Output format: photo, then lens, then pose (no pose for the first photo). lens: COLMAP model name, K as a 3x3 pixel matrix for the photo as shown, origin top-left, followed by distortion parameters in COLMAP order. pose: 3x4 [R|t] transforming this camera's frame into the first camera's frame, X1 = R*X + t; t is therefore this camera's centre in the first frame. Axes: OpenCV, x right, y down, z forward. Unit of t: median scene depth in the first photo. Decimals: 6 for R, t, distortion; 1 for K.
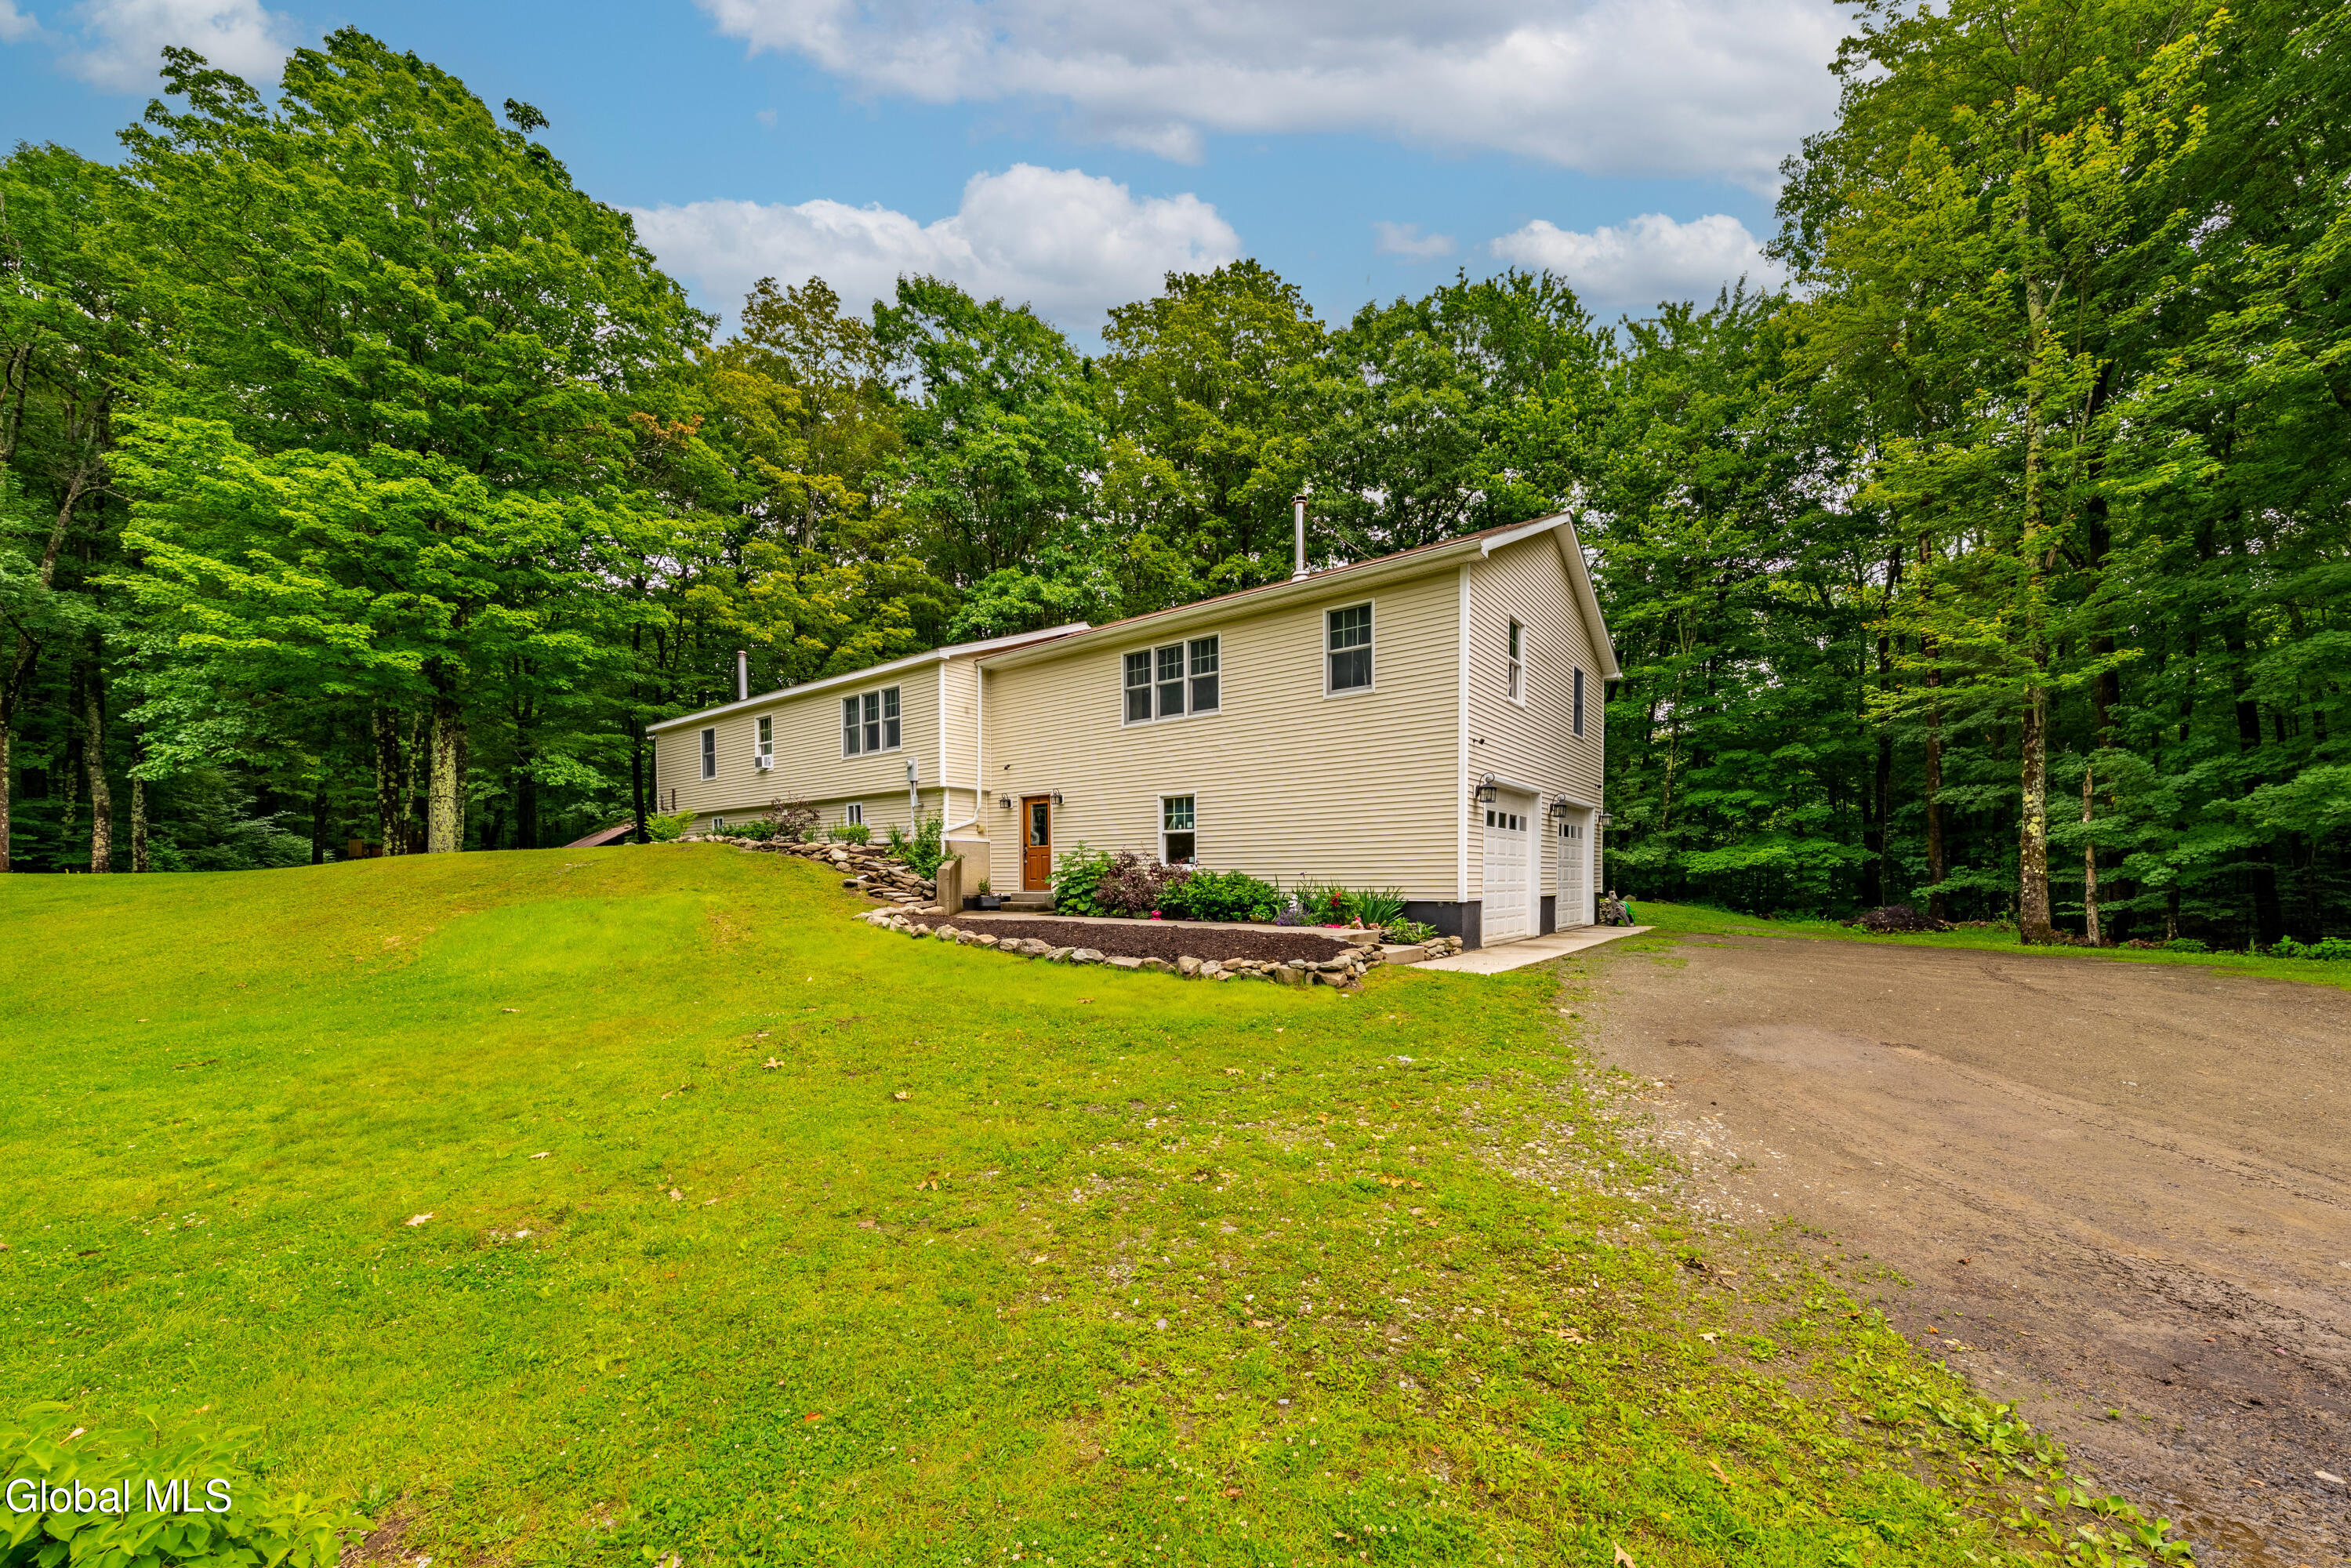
lens RADIAL K [[840.2, 0, 1175.2], [0, 840.2, 891.6], [0, 0, 1]] dist [-0.002893, -0.000040]
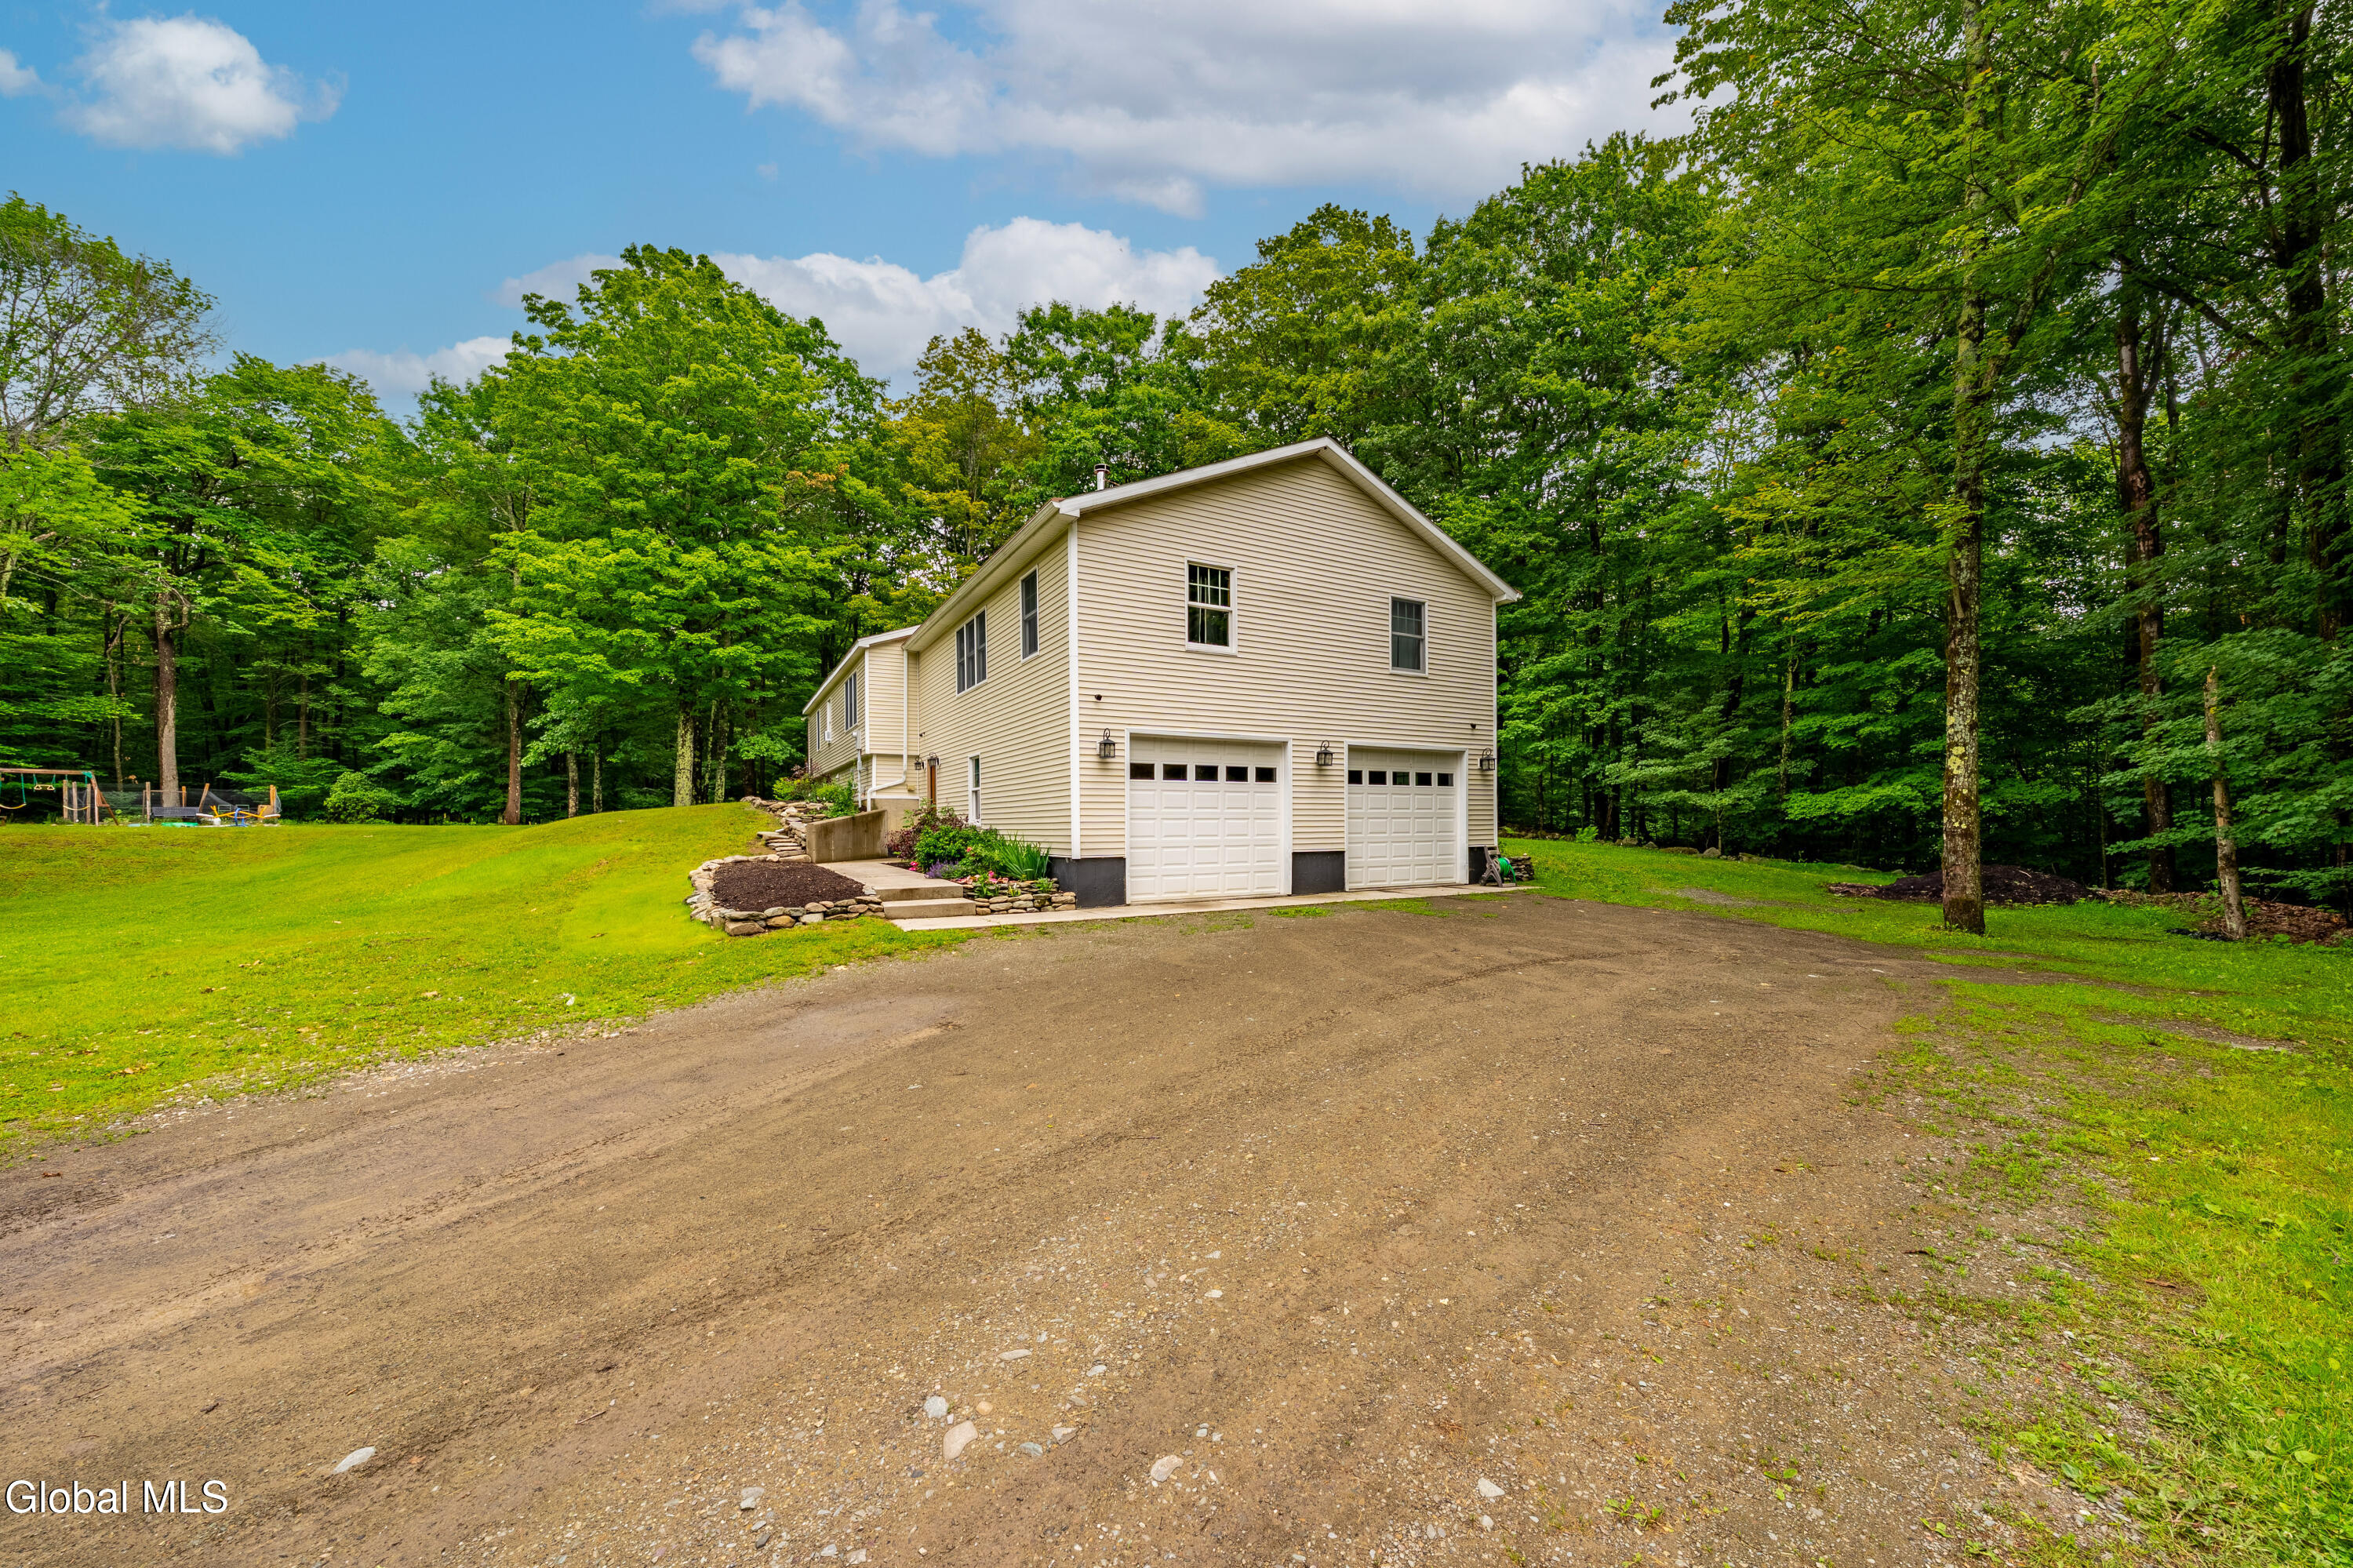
lens RADIAL K [[814.7, 0, 1182.1], [0, 814.7, 816.0], [0, 0, 1]] dist [-0.001149, -0.000034]
pose [[0.922608, -0.005287, -0.385702, 0.588027], [-0.003261, 0.999763, -0.021505, -0.012607], [0.385725, 0.021098, 0.922373, 0.105905]]
